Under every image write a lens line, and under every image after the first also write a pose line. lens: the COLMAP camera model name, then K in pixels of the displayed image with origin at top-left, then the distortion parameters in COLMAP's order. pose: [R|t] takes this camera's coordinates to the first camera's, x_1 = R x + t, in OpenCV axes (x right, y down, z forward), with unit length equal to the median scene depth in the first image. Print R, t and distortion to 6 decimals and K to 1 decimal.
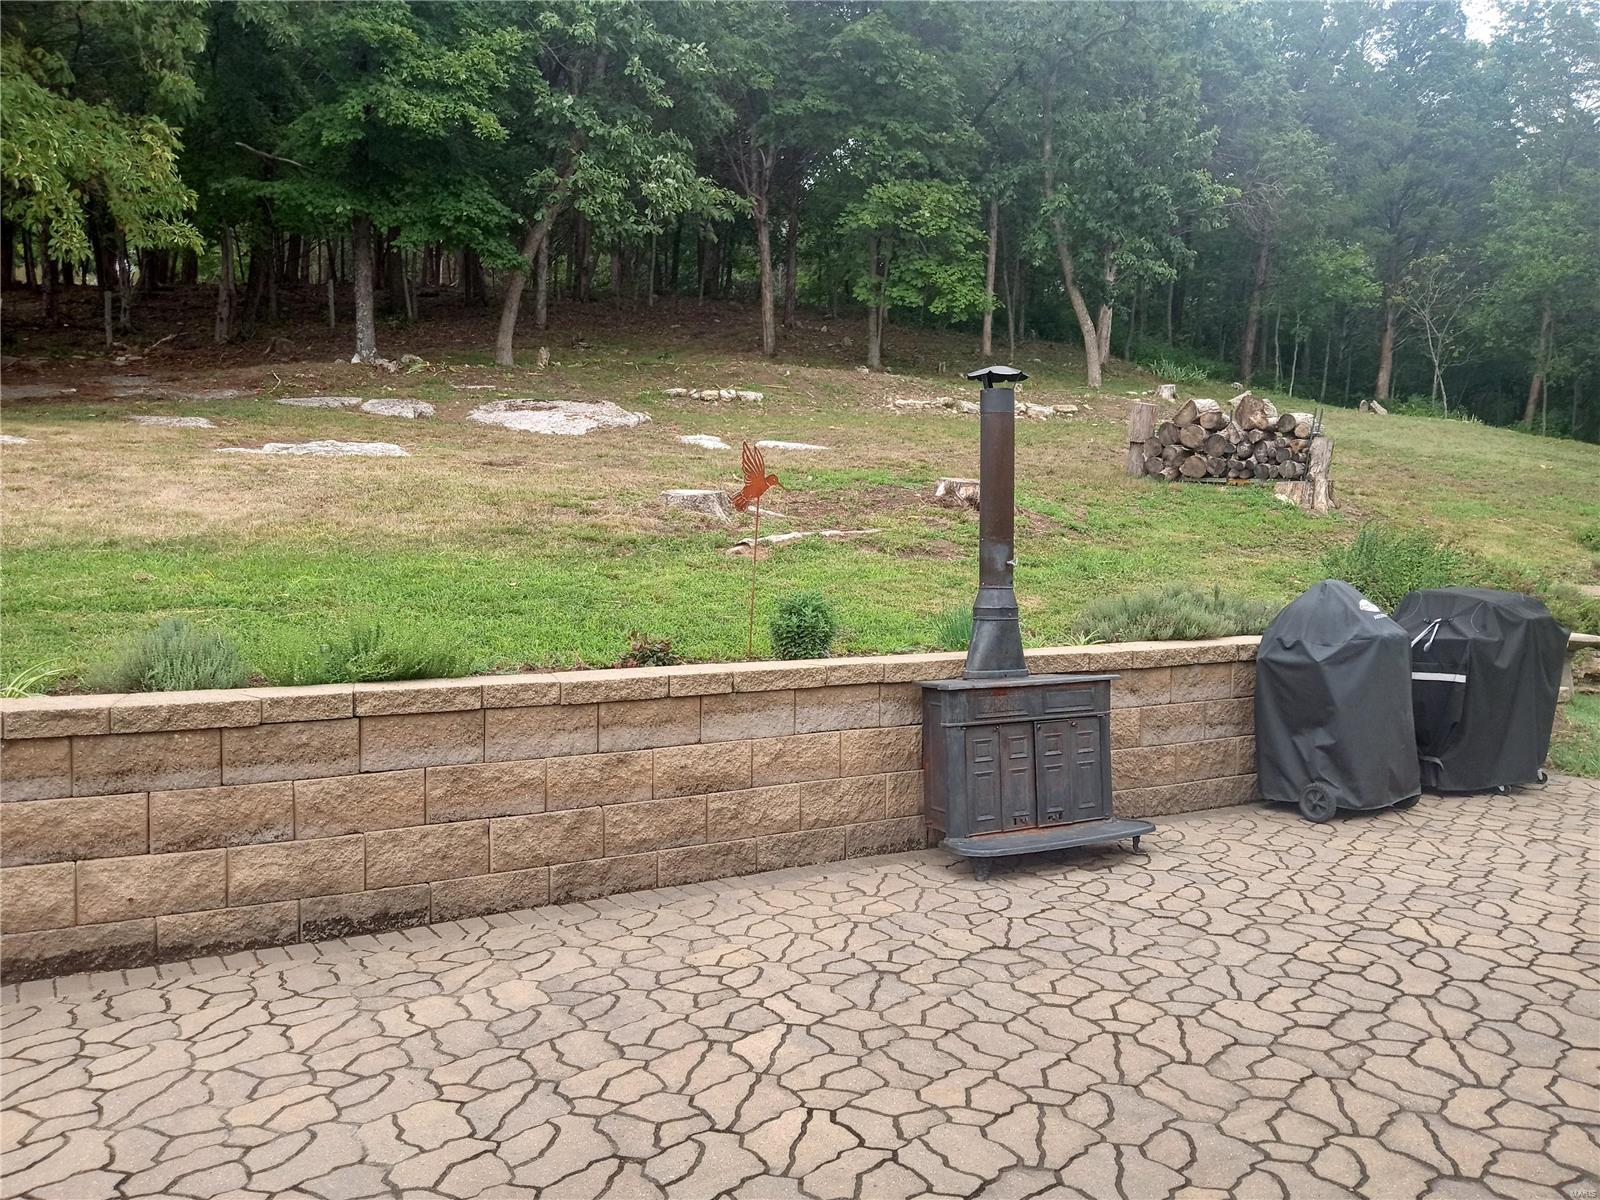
lens RADIAL K [[1312.2, 0, 800.0], [0, 1312.2, 600.0], [0, 0, 1]] dist [0.114165, -0.274024]
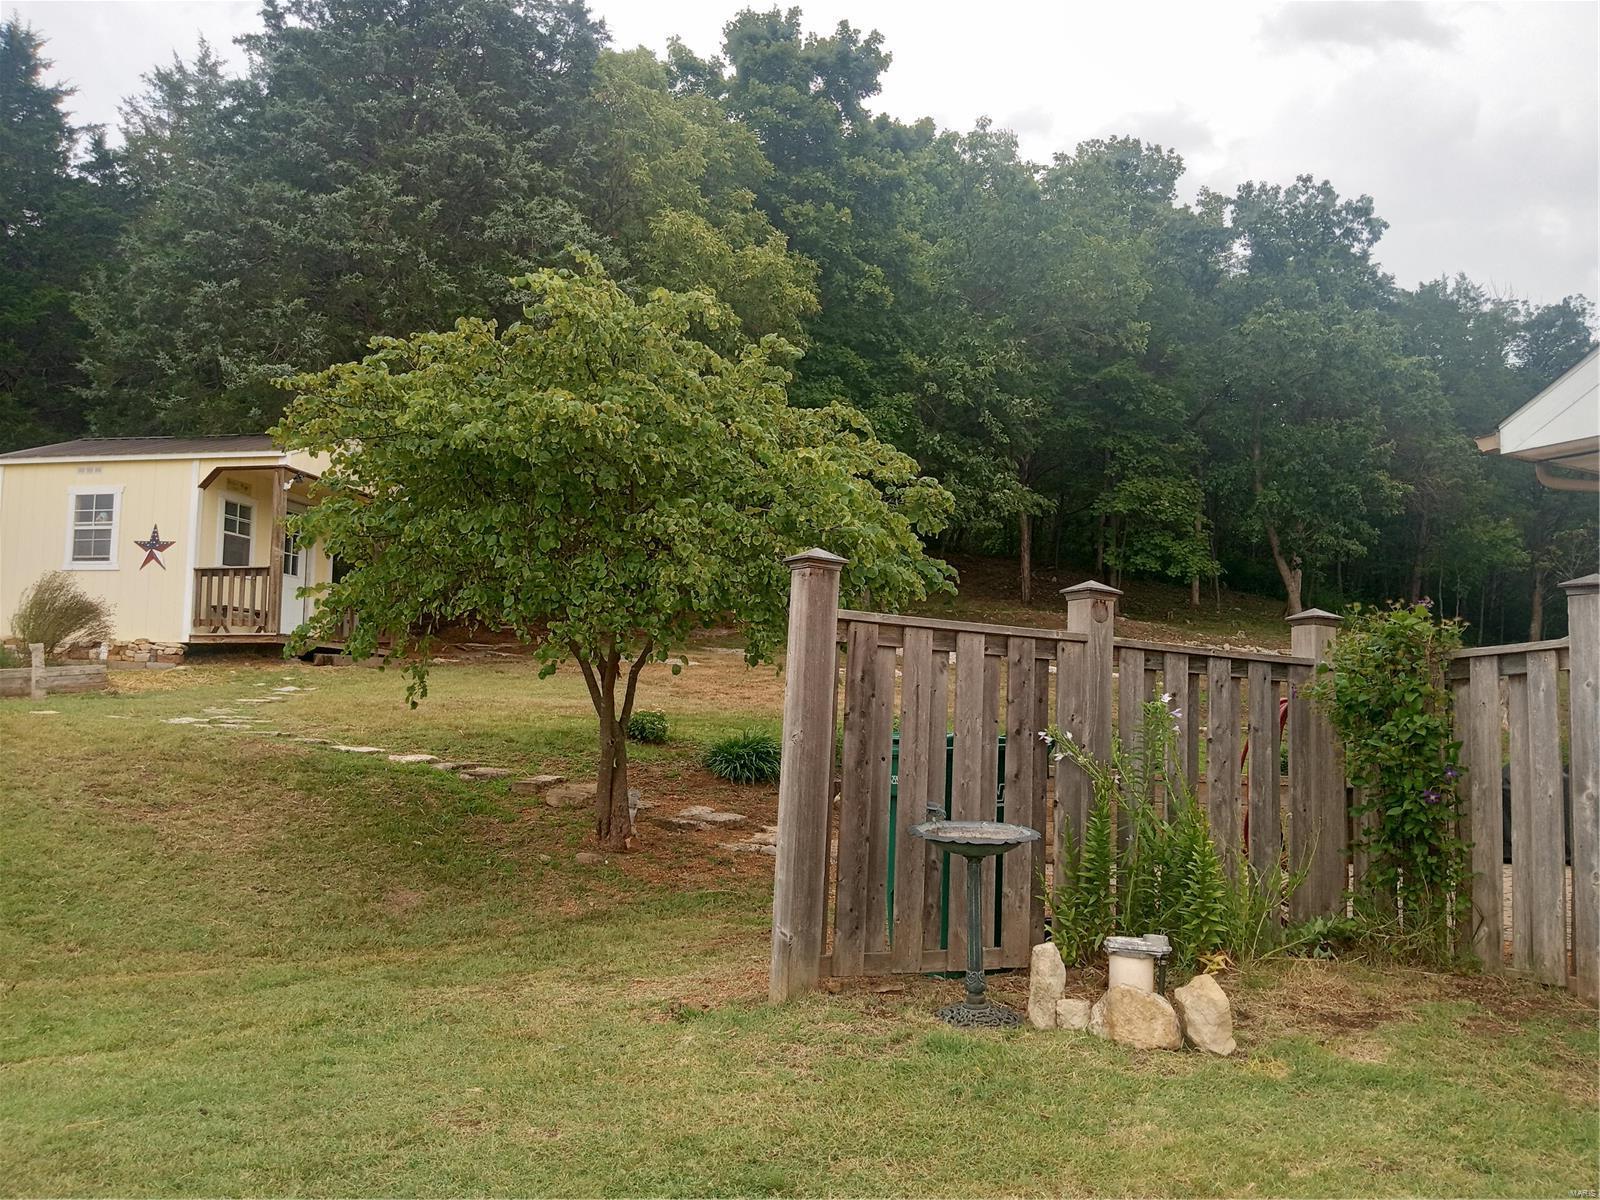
lens RADIAL K [[1312.2, 0, 800.0], [0, 1312.2, 600.0], [0, 0, 1]] dist [0.114165, -0.274024]
pose [[0.995372, 0.014060, -0.095061, -0.136338], [-0.030340, 0.984619, -0.172058, 0.038511], [0.091180, 0.174146, 0.980489, -0.295733]]
